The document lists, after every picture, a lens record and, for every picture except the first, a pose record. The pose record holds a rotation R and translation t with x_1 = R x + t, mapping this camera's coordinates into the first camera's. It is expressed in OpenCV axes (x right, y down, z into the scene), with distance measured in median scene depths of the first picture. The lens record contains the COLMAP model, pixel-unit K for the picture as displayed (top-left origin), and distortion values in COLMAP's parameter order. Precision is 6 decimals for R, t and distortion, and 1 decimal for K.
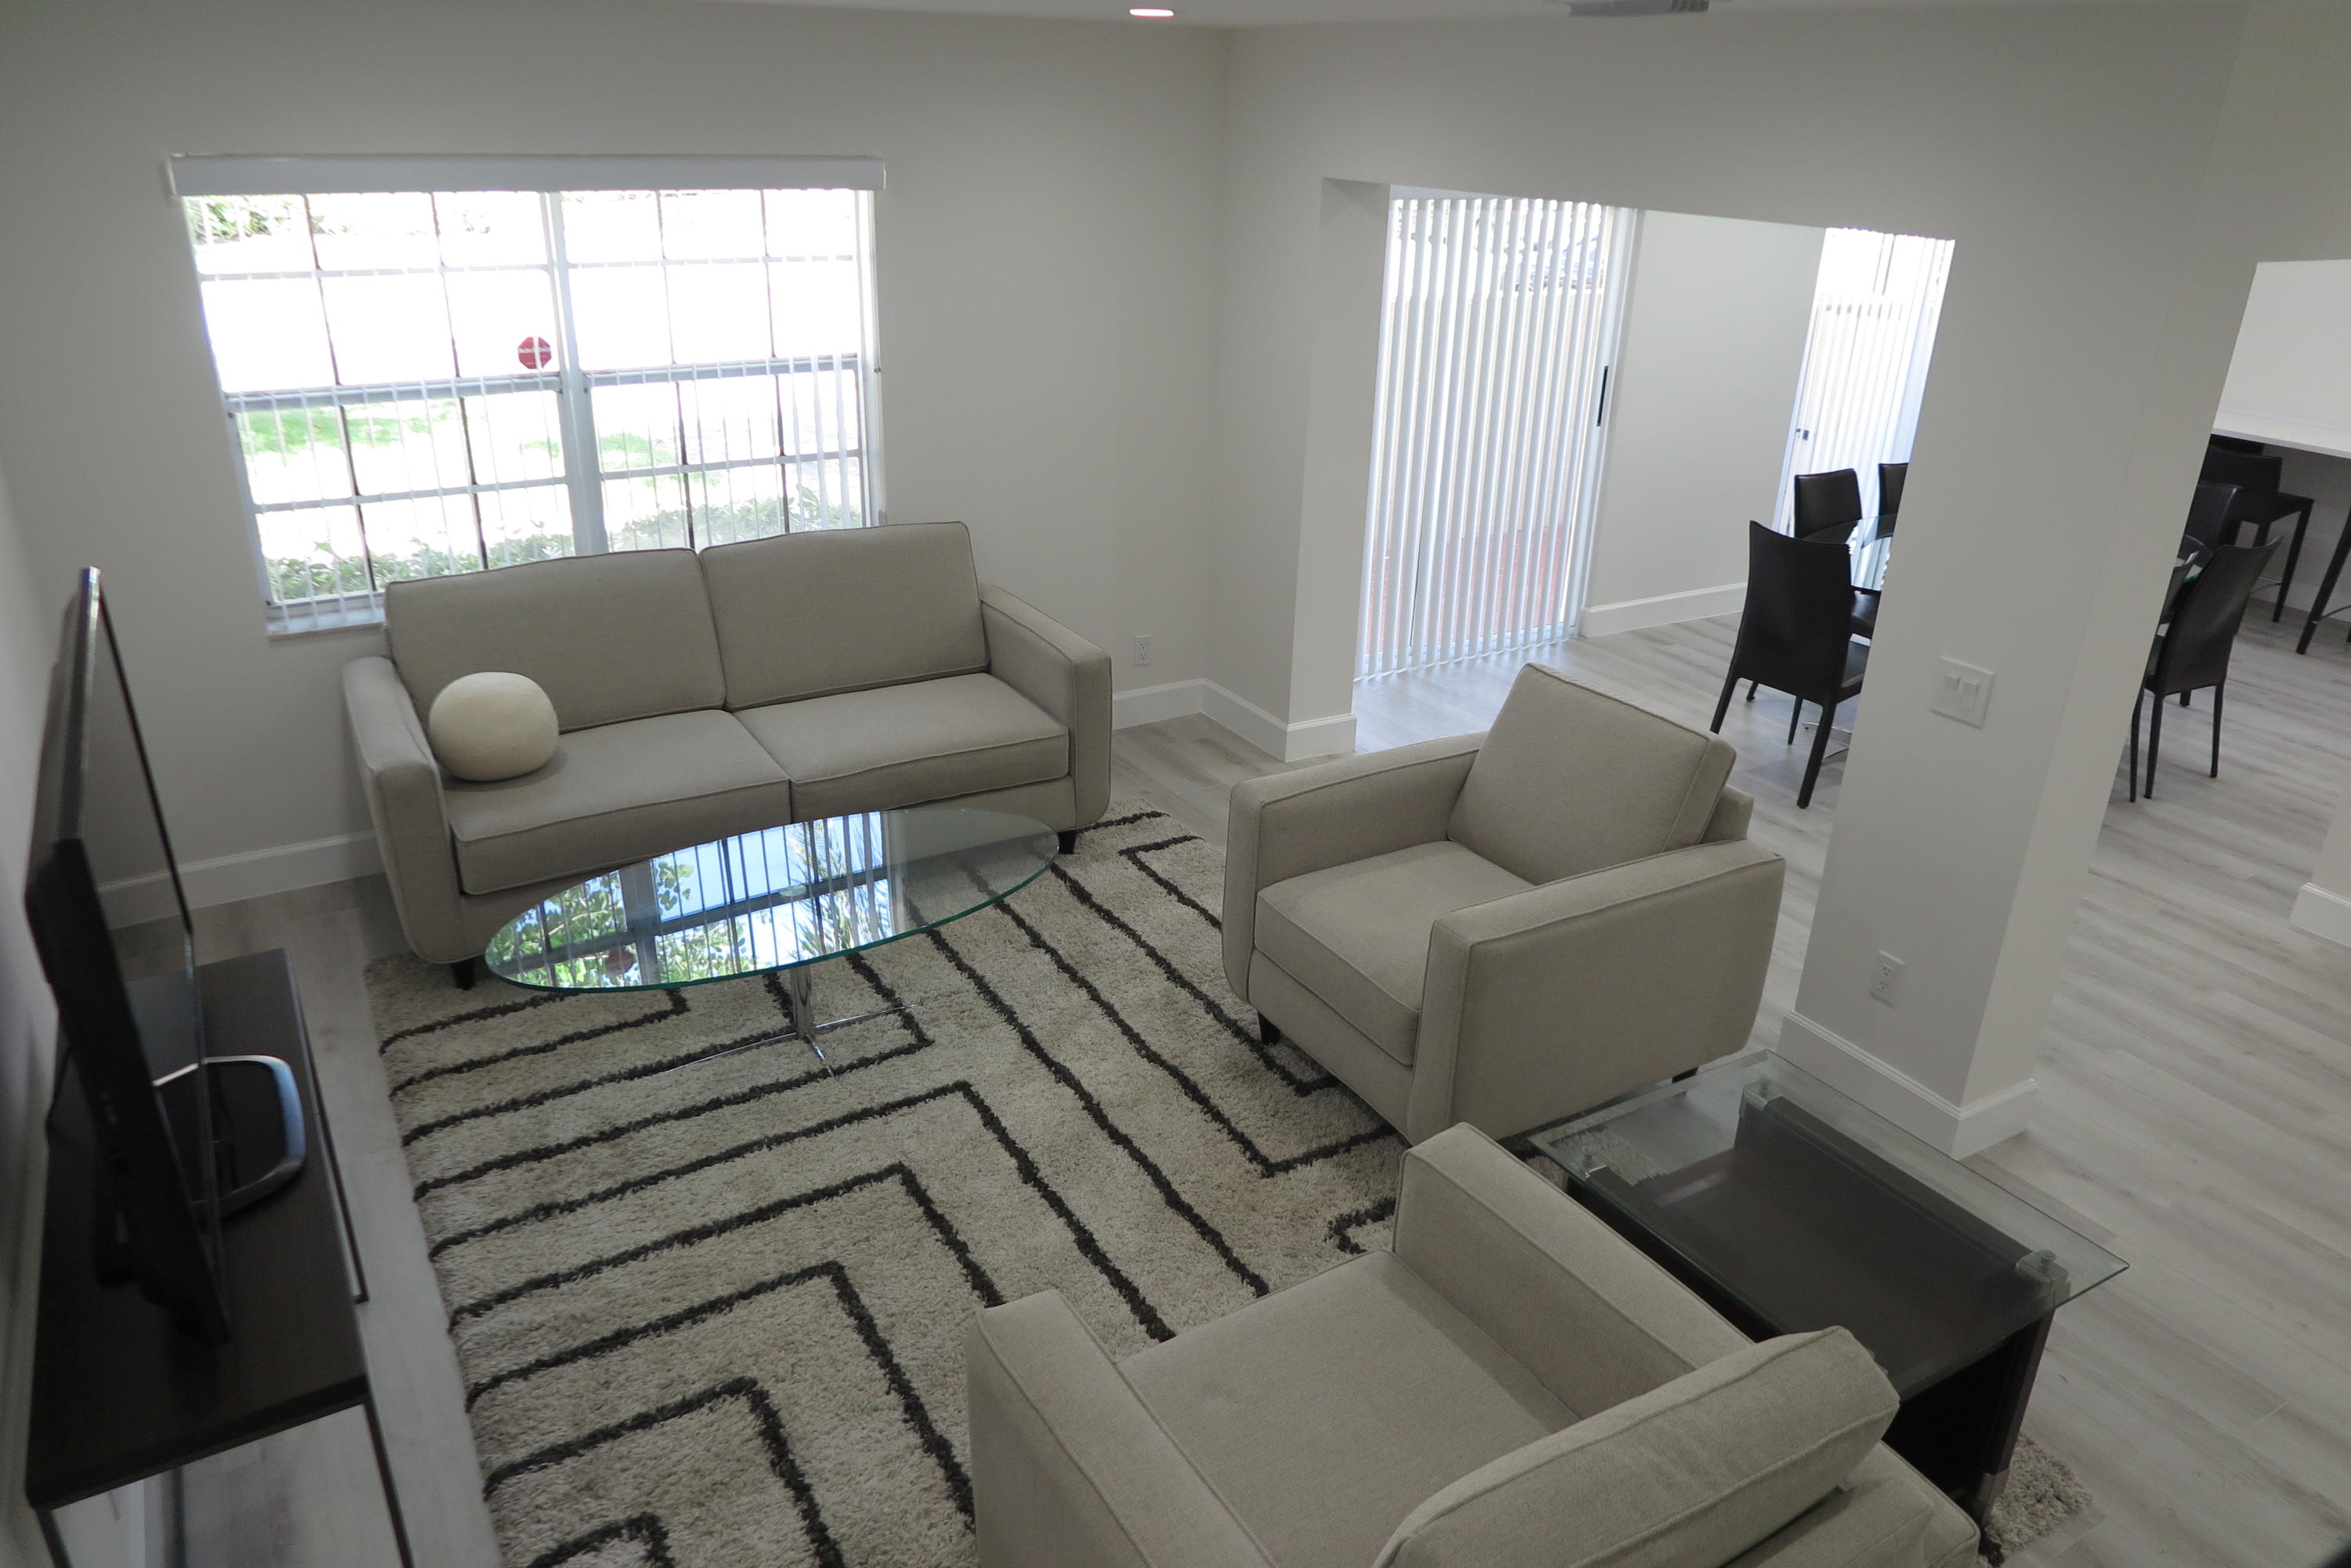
lens RADIAL K [[1650.9, 0, 1175.5], [0, 1650.9, 784.0], [0, 0, 1]] dist [-0.009393, -0.000921]
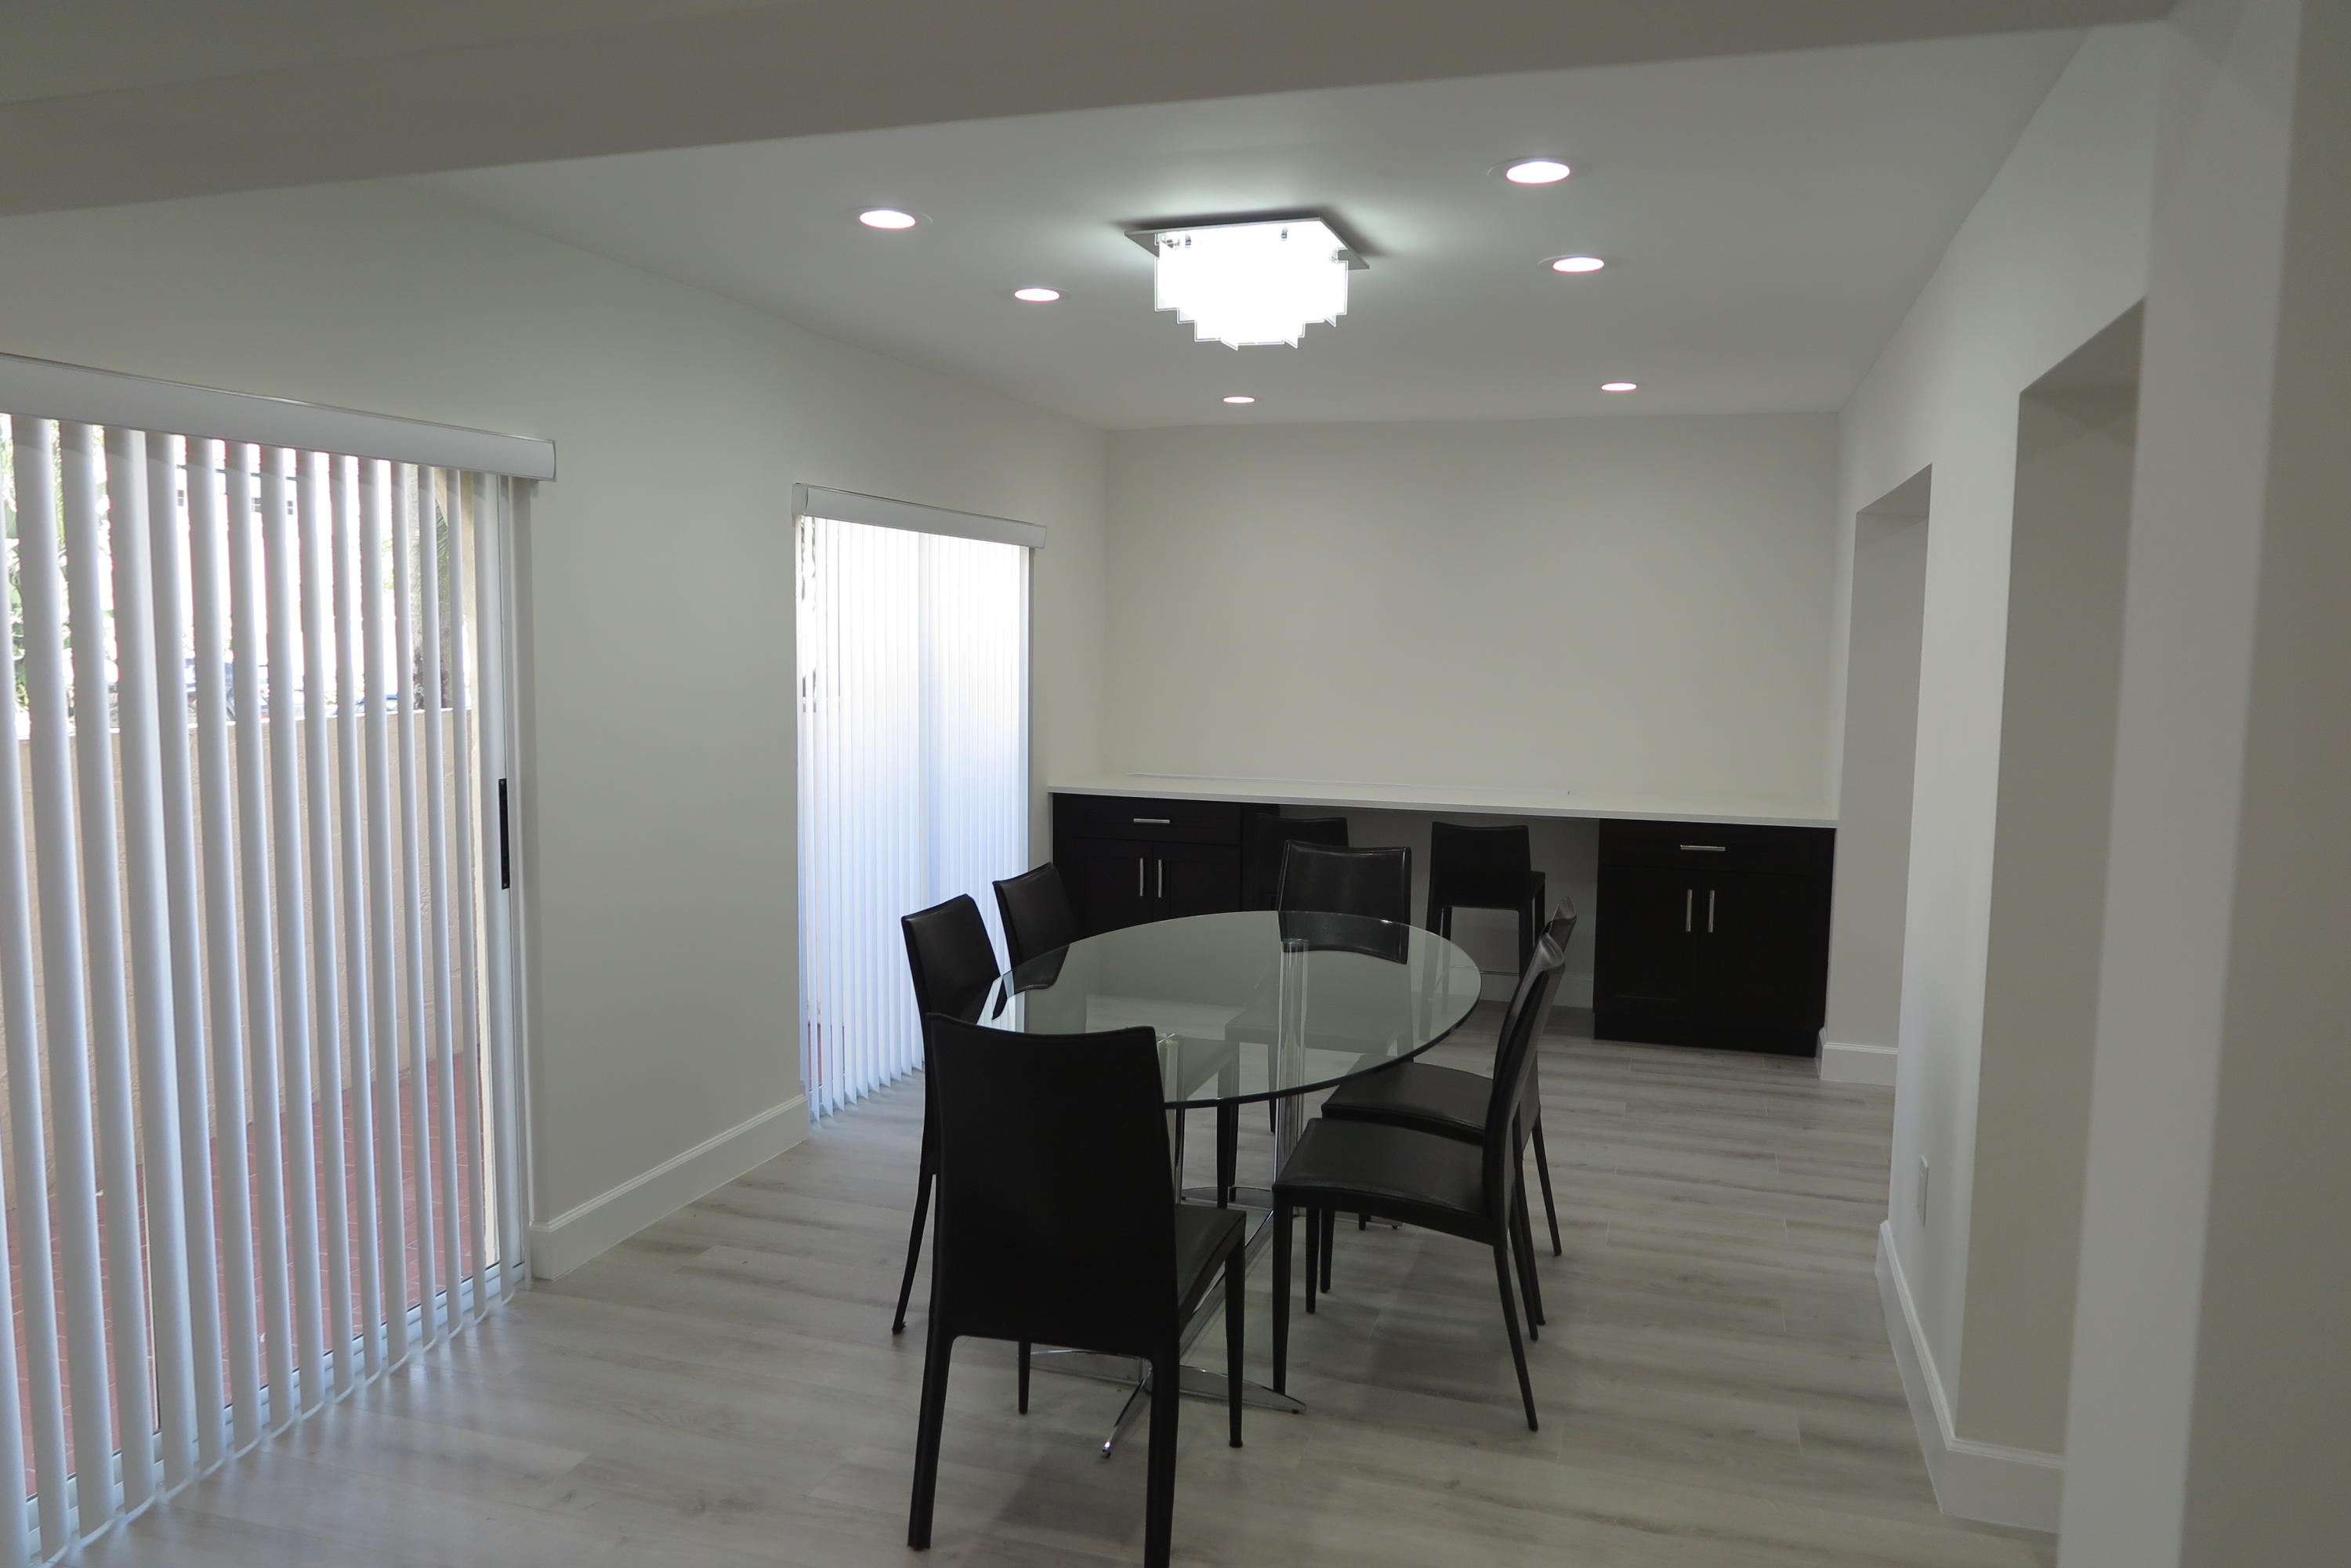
lens RADIAL K [[1610.3, 0, 1175.5], [0, 1610.3, 784.0], [0, 0, 1]] dist [-0.003888, -0.006960]
pose [[0.763009, -0.086392, 0.640589, 0.100550], [0.269227, 0.943450, -0.193441, -0.099152], [-0.587651, 0.320061, 0.743120, 0.524554]]
